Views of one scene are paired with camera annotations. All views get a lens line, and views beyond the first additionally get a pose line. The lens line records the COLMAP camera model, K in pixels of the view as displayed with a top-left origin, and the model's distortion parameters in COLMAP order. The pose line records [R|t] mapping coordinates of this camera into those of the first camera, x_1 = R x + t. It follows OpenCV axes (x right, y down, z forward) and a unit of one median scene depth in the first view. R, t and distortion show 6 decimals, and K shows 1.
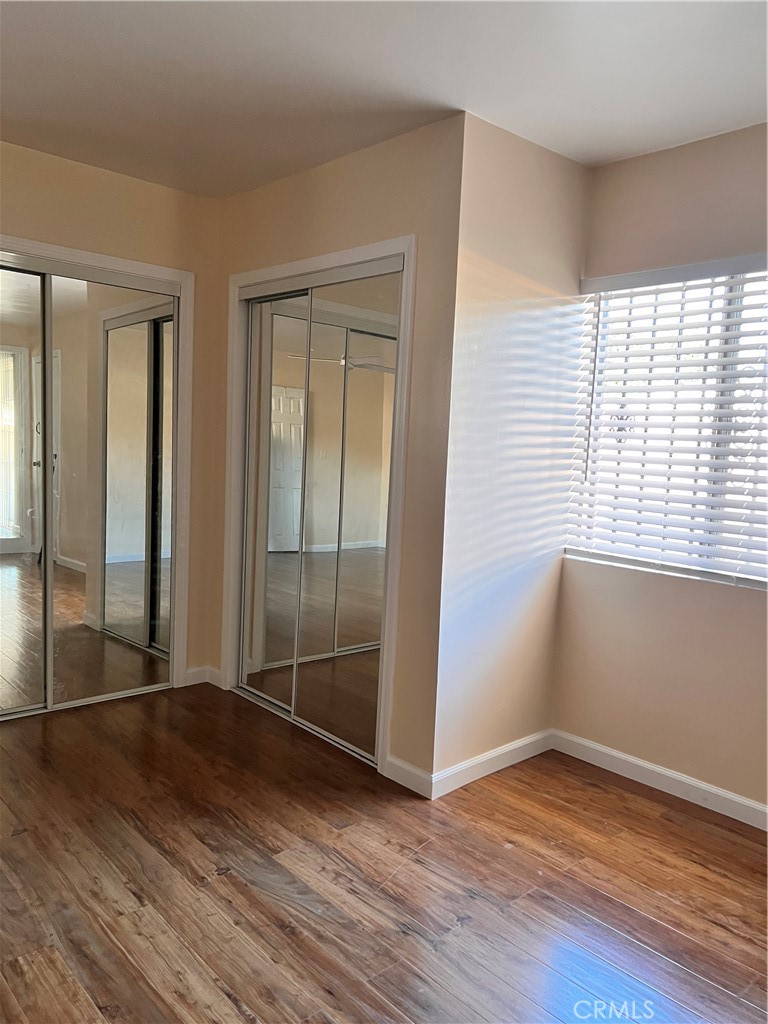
lens RADIAL K [[760.5, 0, 402.4], [0, 760.5, 512.6], [0, 0, 1]] dist [0.010063, -0.002435]
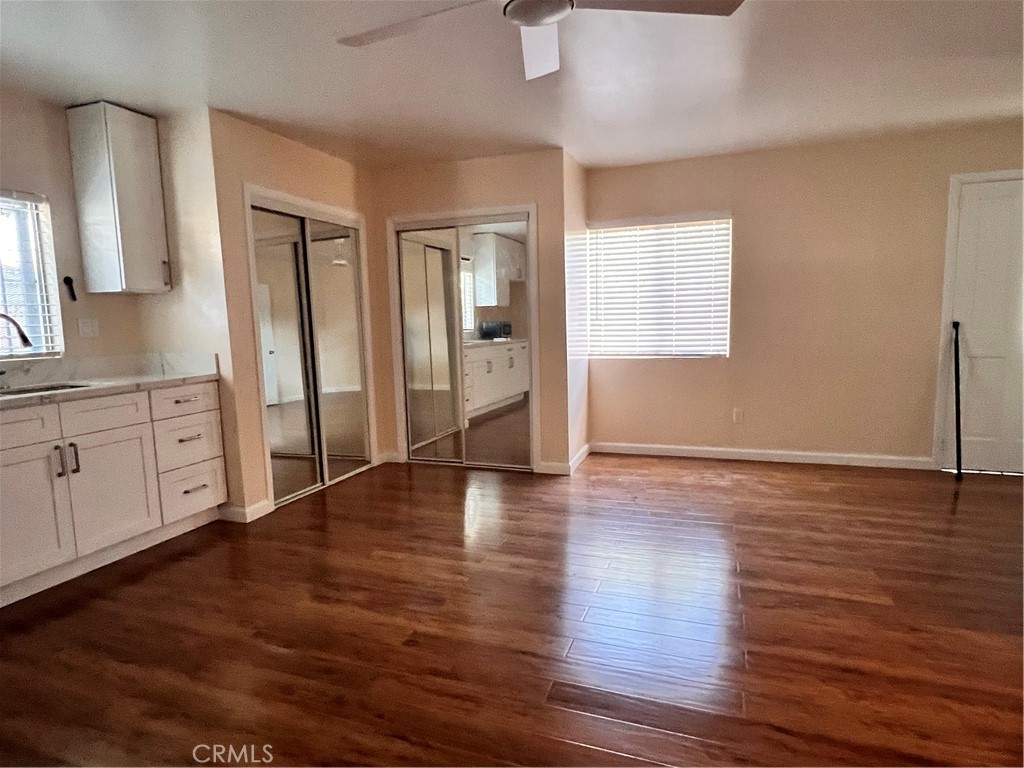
lens RADIAL K [[567.8, 0, 512.0], [0, 567.8, 384.0], [0, 0, 1]] dist [-0.002157, 0.000416]
pose [[0.890328, -0.124226, 0.438045, -0.716849], [0.110740, 0.992253, 0.056316, 0.020576], [-0.441647, -0.001631, 0.897187, -0.315204]]
